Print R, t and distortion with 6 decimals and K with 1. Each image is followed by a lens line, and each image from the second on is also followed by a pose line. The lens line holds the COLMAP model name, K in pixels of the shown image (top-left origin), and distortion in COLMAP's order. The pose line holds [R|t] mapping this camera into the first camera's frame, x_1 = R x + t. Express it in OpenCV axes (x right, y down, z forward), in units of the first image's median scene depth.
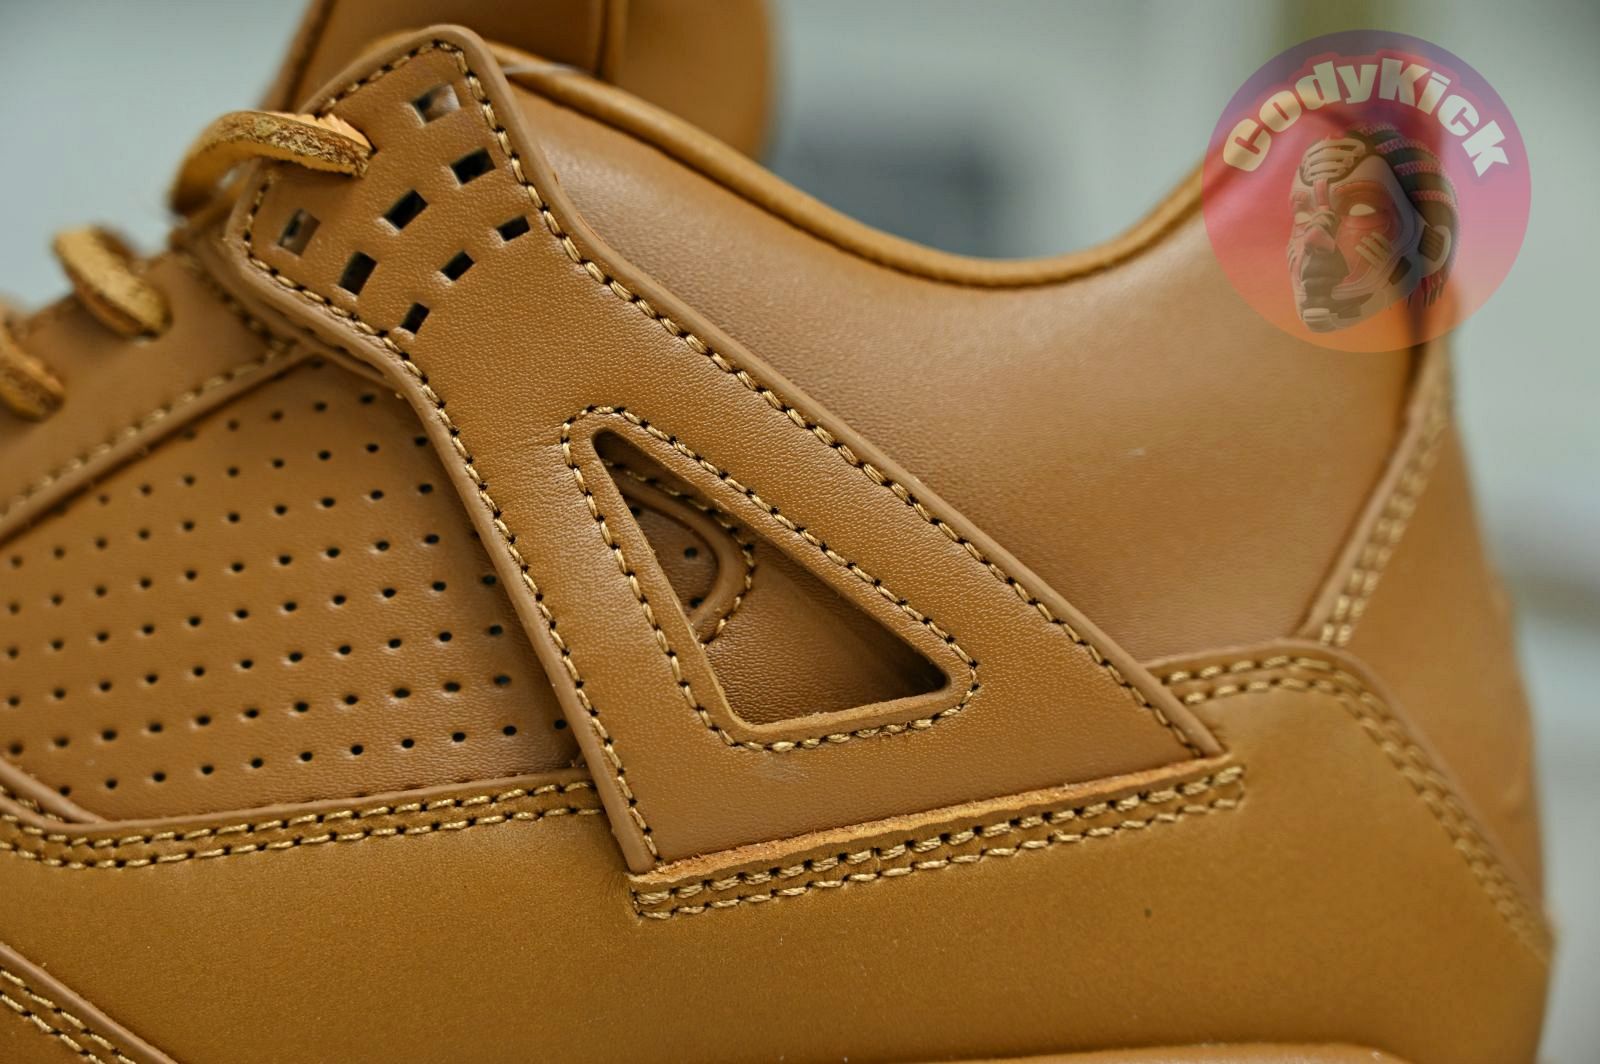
lens RADIAL K [[3204.0, 0, 808.9], [0, 3204.0, 539.5], [0, 0, 1]] dist [-0.046135, 0.000000]
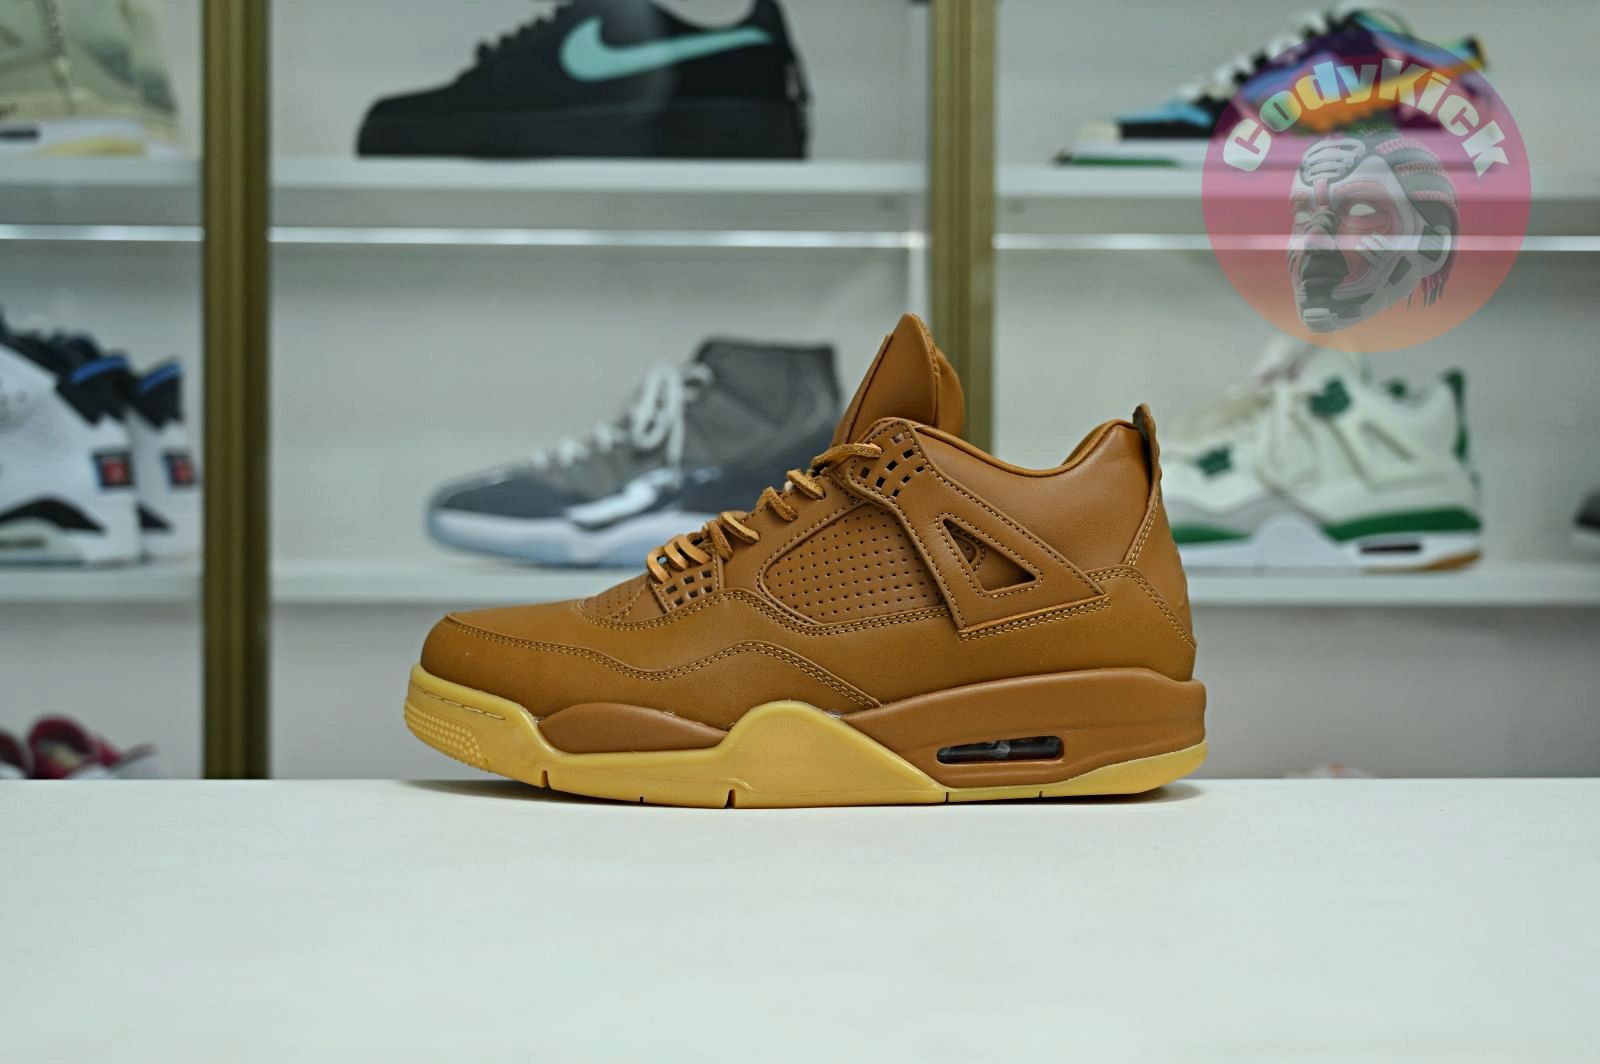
lens RADIAL K [[2034.3, 0, 795.3], [0, 2034.3, 535.8], [0, 0, 1]] dist [-0.000126, 0.000000]
pose [[0.998769, -0.048140, -0.011924, -0.219693], [0.048292, 0.998751, 0.012813, -0.054440], [0.011292, -0.013373, 0.999847, -1.513913]]
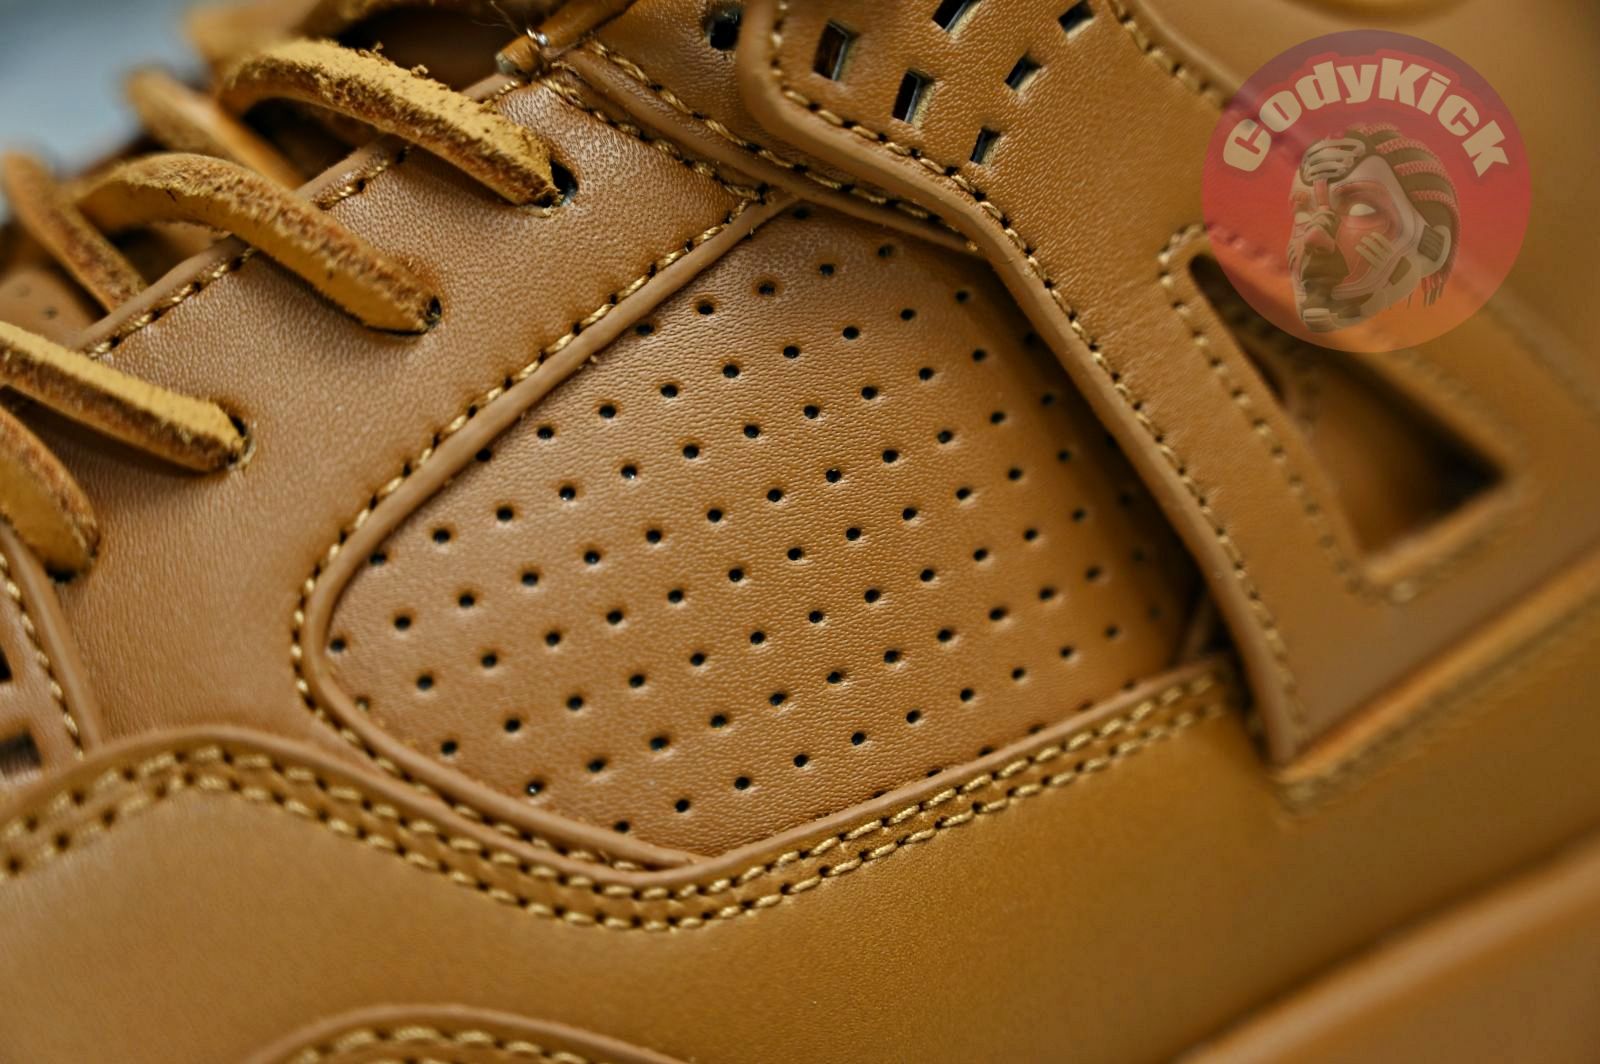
lens RADIAL K [[3204.0, 0, 793.7], [0, 3204.0, 526.6], [0, 0, 1]] dist [-0.046135, 0.000000]
pose [[0.851071, -0.183301, 0.492014, -0.562878], [0.105916, 0.977753, 0.181053, -0.124217], [-0.514256, -0.101977, 0.851552, 0.348082]]
